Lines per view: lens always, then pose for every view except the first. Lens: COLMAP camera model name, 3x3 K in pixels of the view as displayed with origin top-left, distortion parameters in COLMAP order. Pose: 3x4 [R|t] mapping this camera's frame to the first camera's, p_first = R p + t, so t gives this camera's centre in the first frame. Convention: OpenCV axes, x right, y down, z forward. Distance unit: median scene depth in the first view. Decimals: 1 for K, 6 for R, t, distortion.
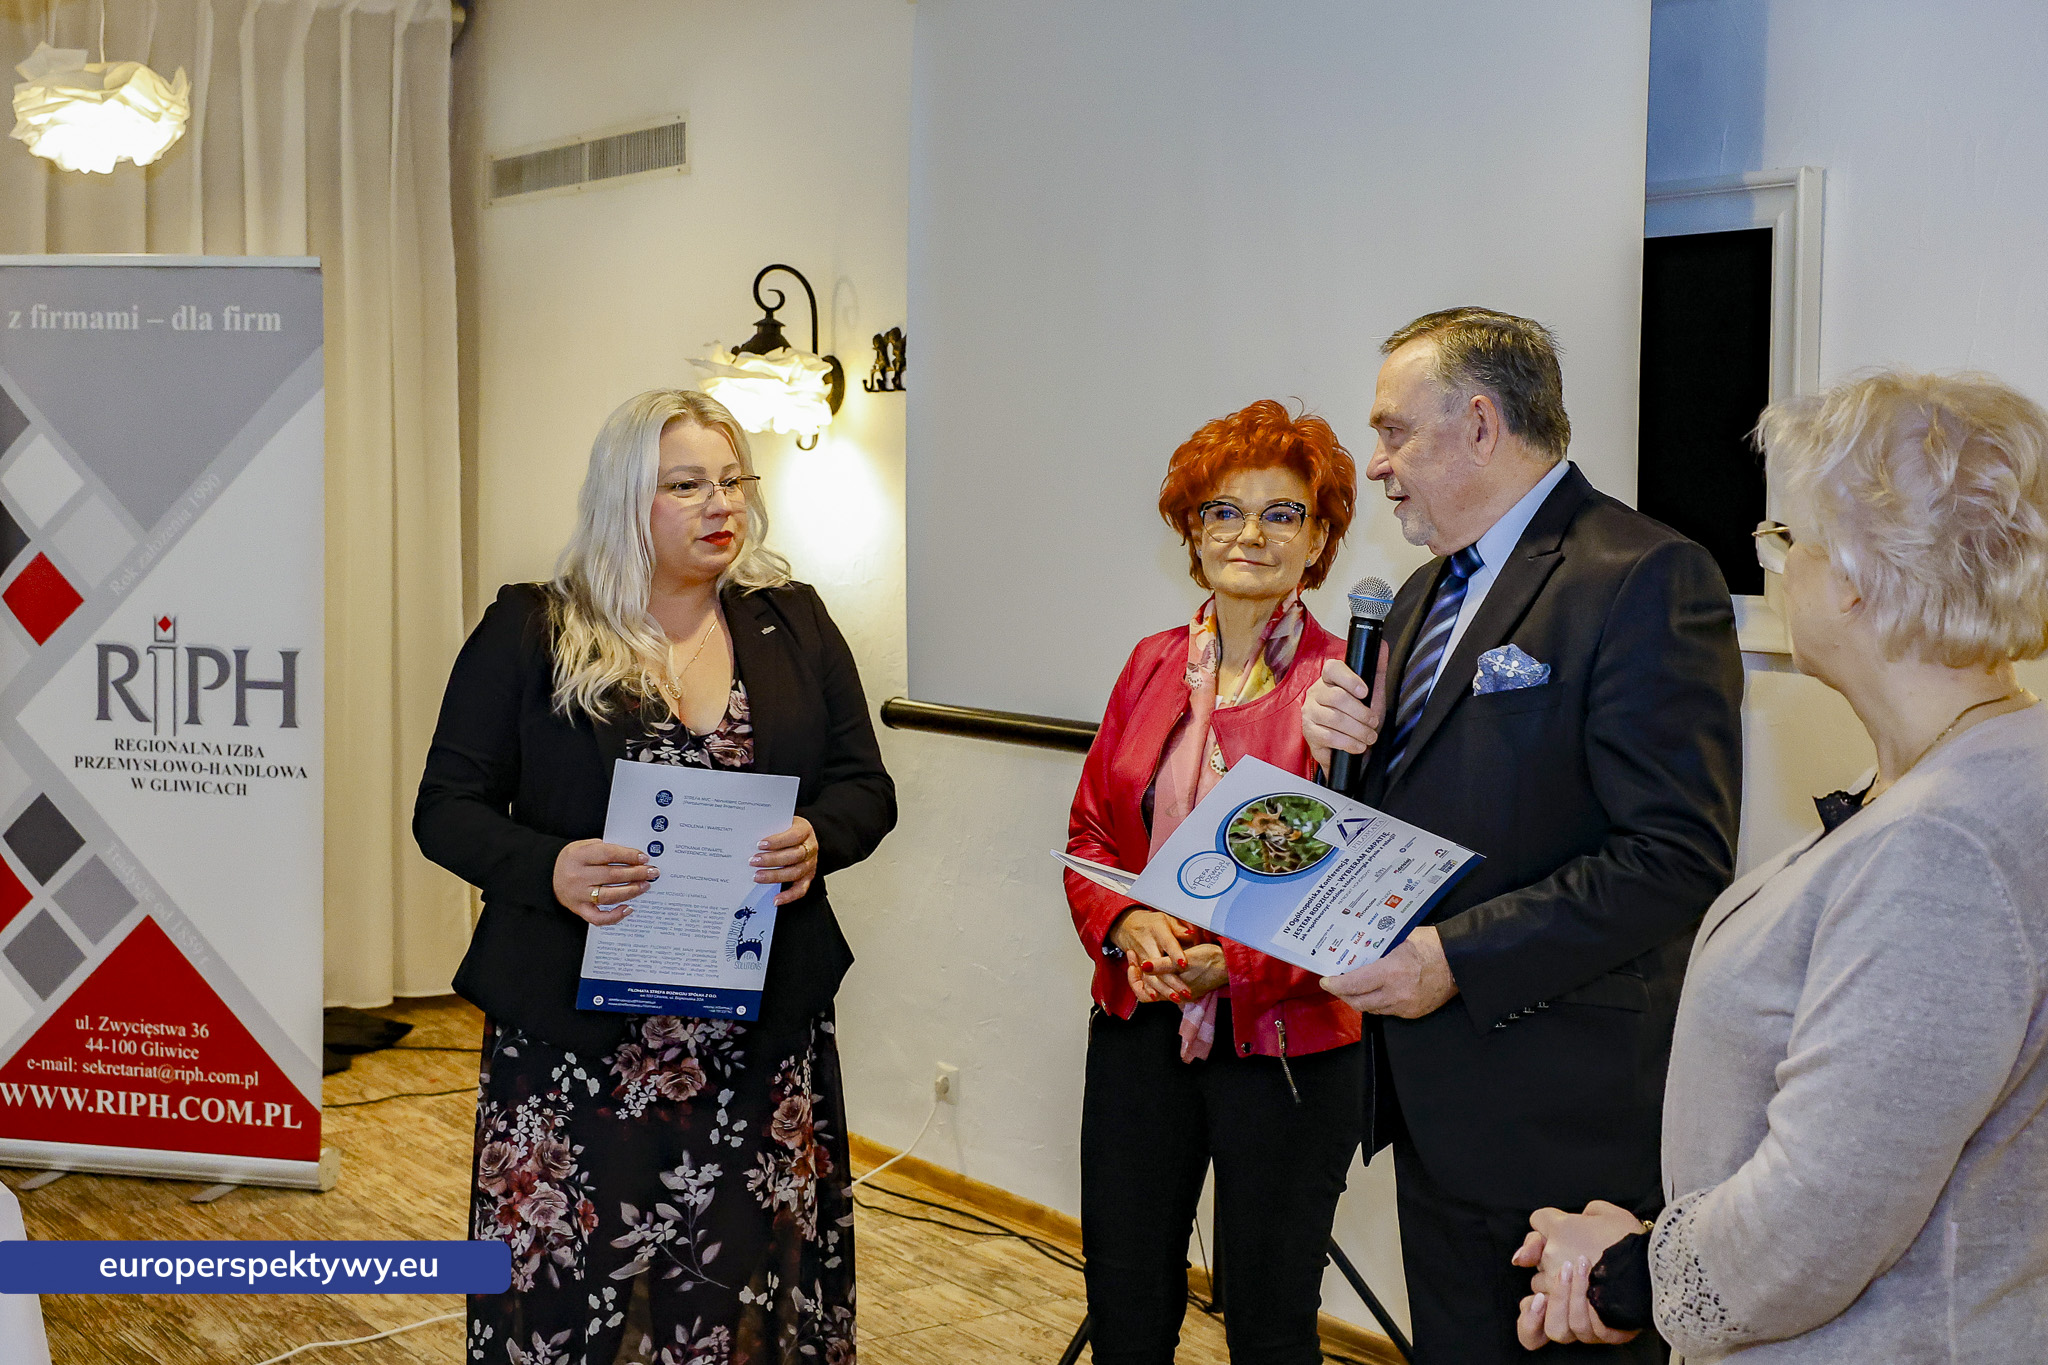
lens RADIAL K [[2501.6, 0, 1025.2], [0, 2501.6, 595.7], [0, 0, 1]] dist [0.127478, -0.382277]
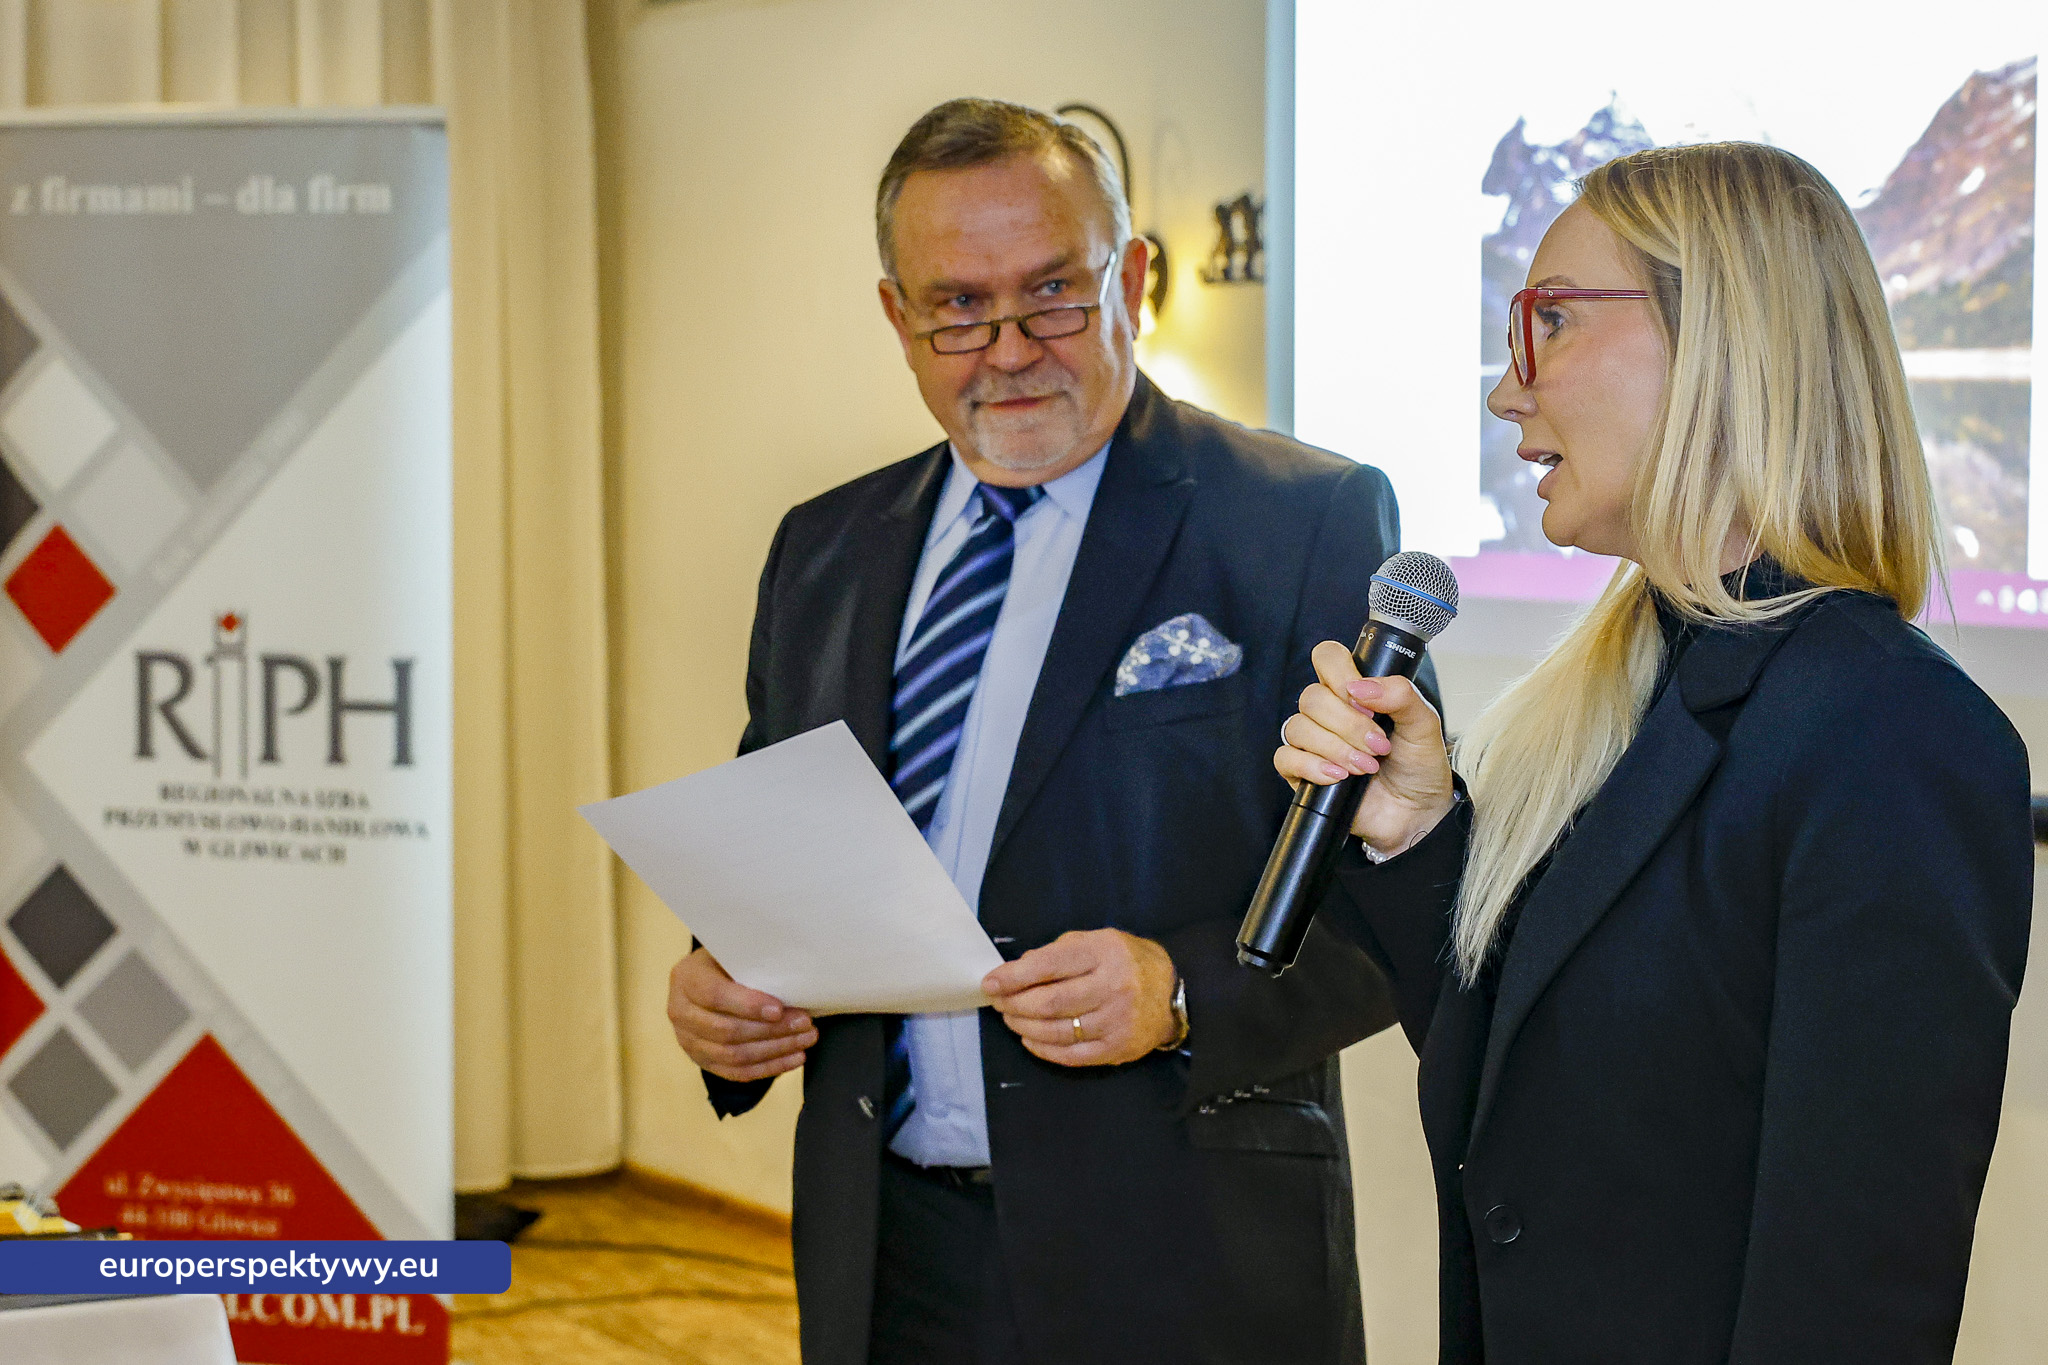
lens RADIAL K [[4191.1, 0, 1170.6], [0, 4191.1, 581.9], [0, 0, 1]] dist [-0.004196, -0.030614]
pose [[0.998601, -0.007478, -0.052348, -0.013096], [0.006984, 0.999929, -0.009626, 0.012695], [0.052417, 0.009247, 0.998582, -0.166656]]
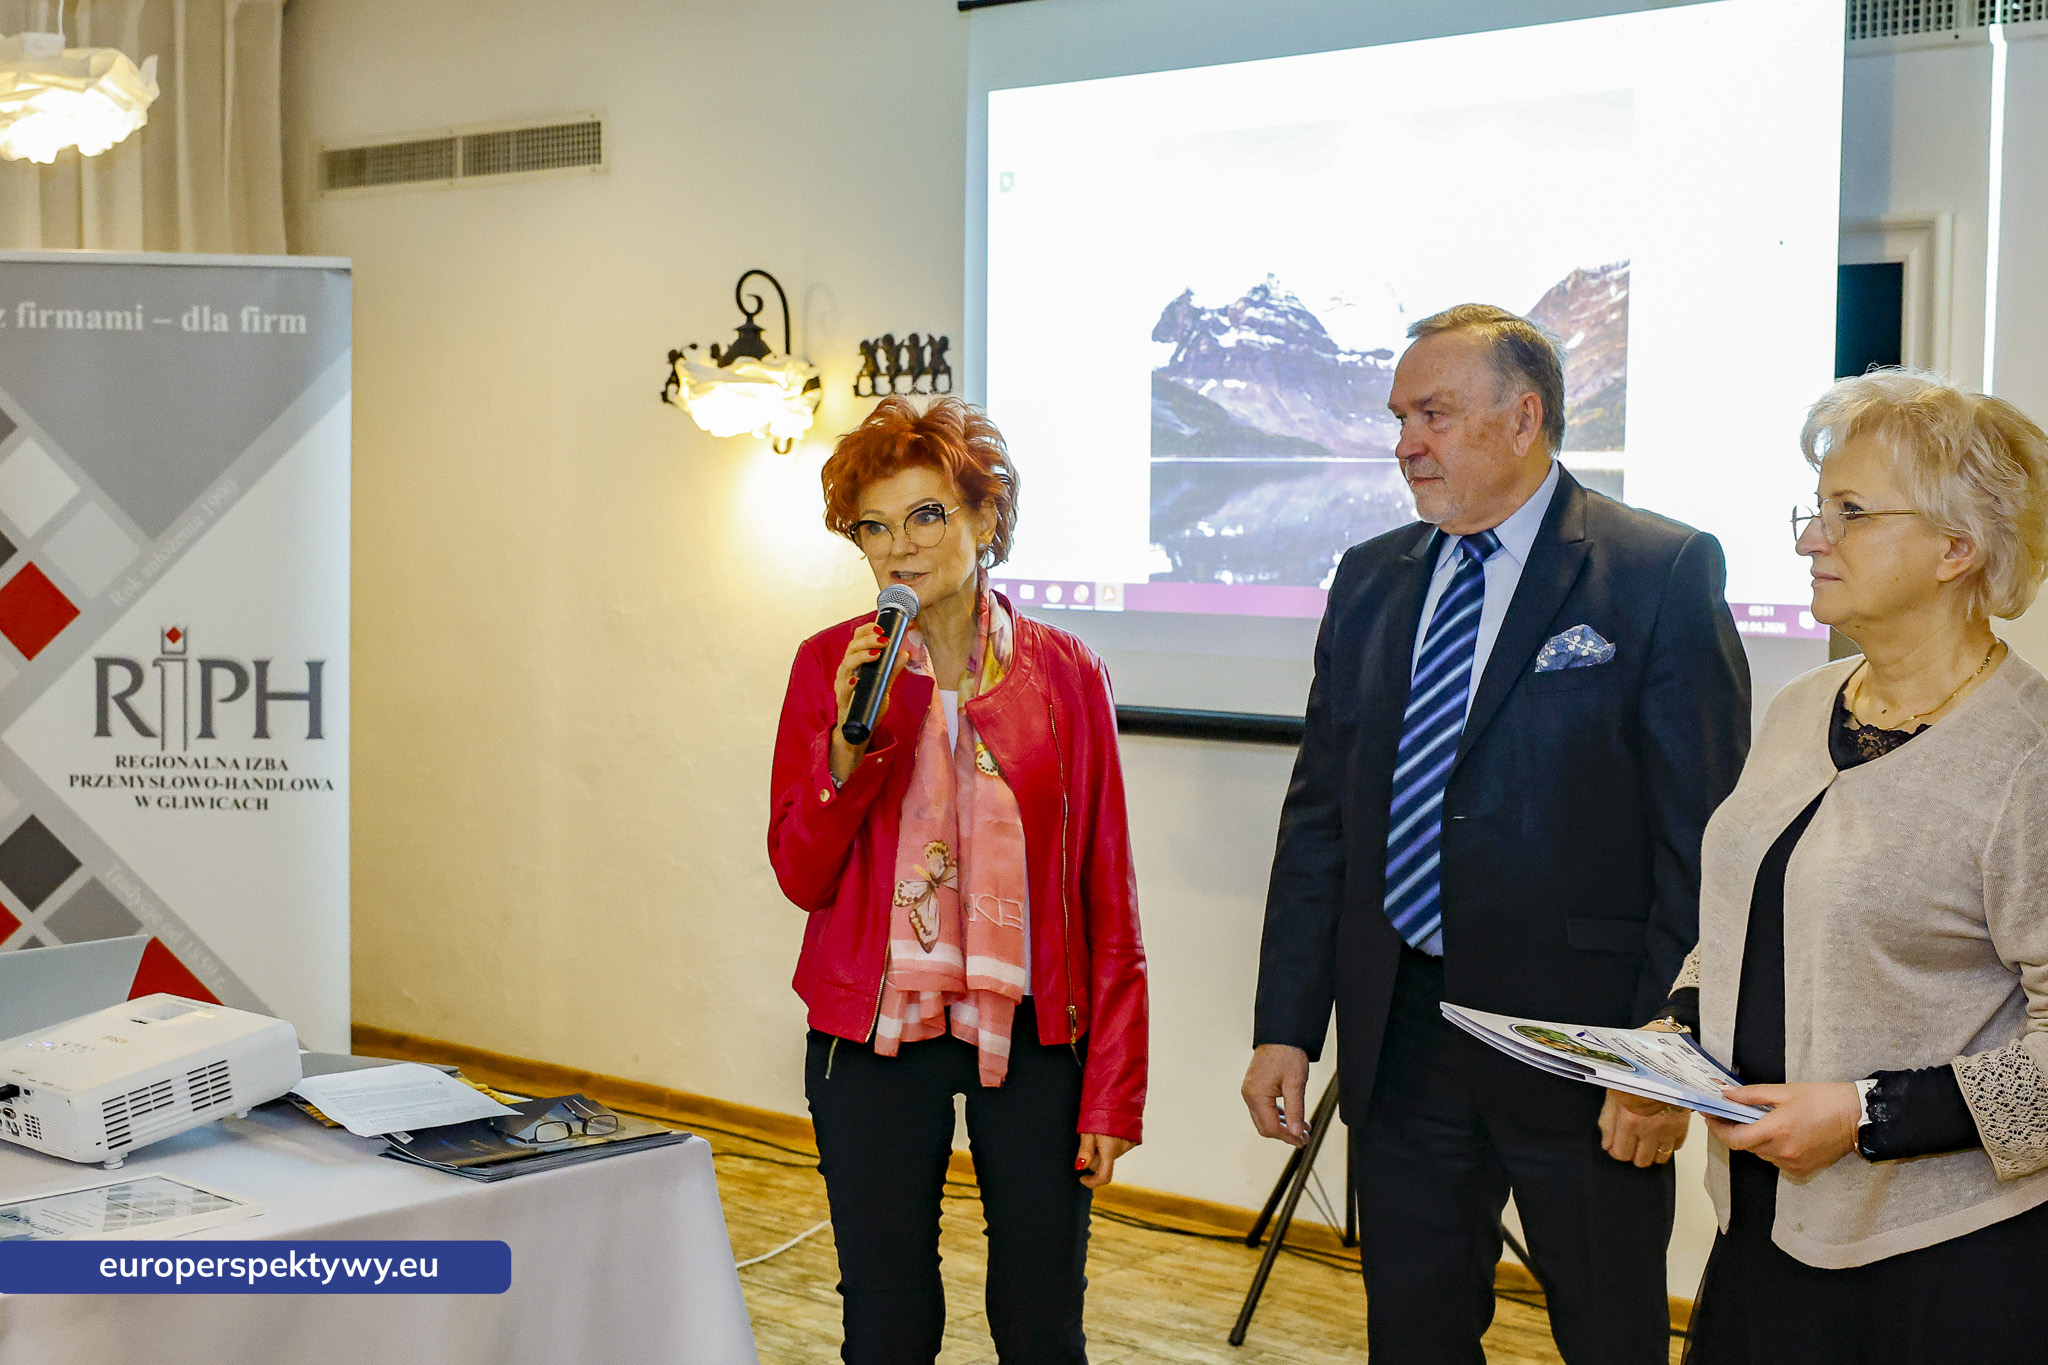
lens RADIAL K [[2799.8, 0, 1022.6], [0, 2799.8, 667.3], [0, 0, 1]] dist [-0.022948, 0.048127]
pose [[0.970032, -0.016060, 0.242447, -0.283033], [0.012281, 0.999779, 0.017087, 0.009062], [-0.242668, -0.013597, 0.970014, -0.114335]]
